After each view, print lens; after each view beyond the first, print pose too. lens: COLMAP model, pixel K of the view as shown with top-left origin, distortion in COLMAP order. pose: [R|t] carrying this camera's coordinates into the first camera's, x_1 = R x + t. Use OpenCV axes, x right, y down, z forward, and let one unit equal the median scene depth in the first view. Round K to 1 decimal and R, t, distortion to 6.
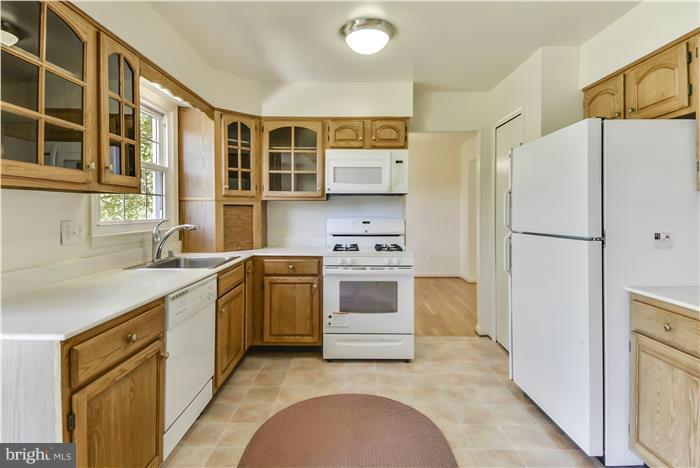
lens RADIAL K [[362.8, 0, 355.3], [0, 362.8, 215.1], [0, 0, 1]] dist [0.050643, -0.005386]
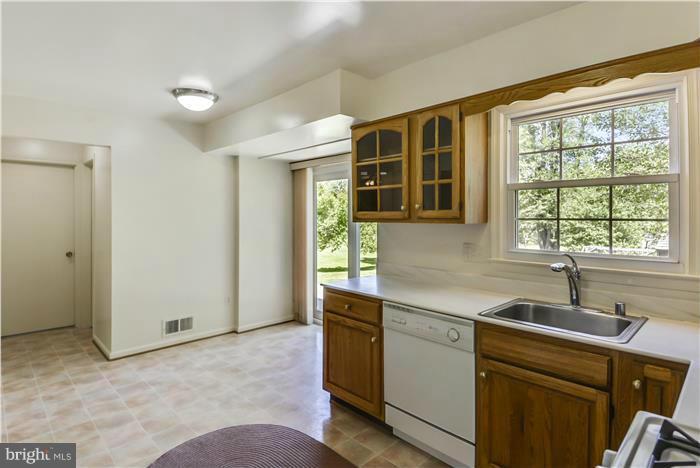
lens RADIAL K [[373.7, 0, 374.6], [0, 373.7, 215.4], [0, 0, 1]] dist [0.001971, -0.002082]
pose [[-0.714285, -0.002935, -0.699849, 0.261870], [-0.010383, 0.999926, 0.006405, -0.056719], [0.699778, 0.011842, -0.714262, 1.084555]]
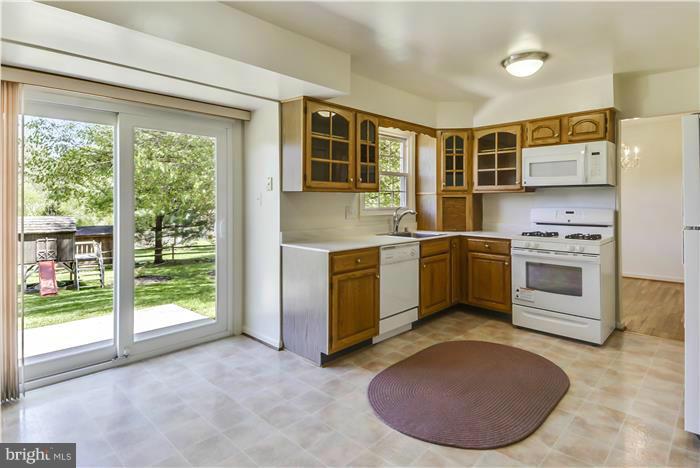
lens RADIAL K [[373.7, 0, 354.3], [0, 373.7, 202.7], [0, 0, 1]] dist [0.001971, -0.002082]
pose [[0.715282, 0.000740, -0.698836, 0.400741], [-0.007650, 0.999948, -0.006771, 0.004586], [0.698794, 0.010190, 0.715250, -0.250094]]
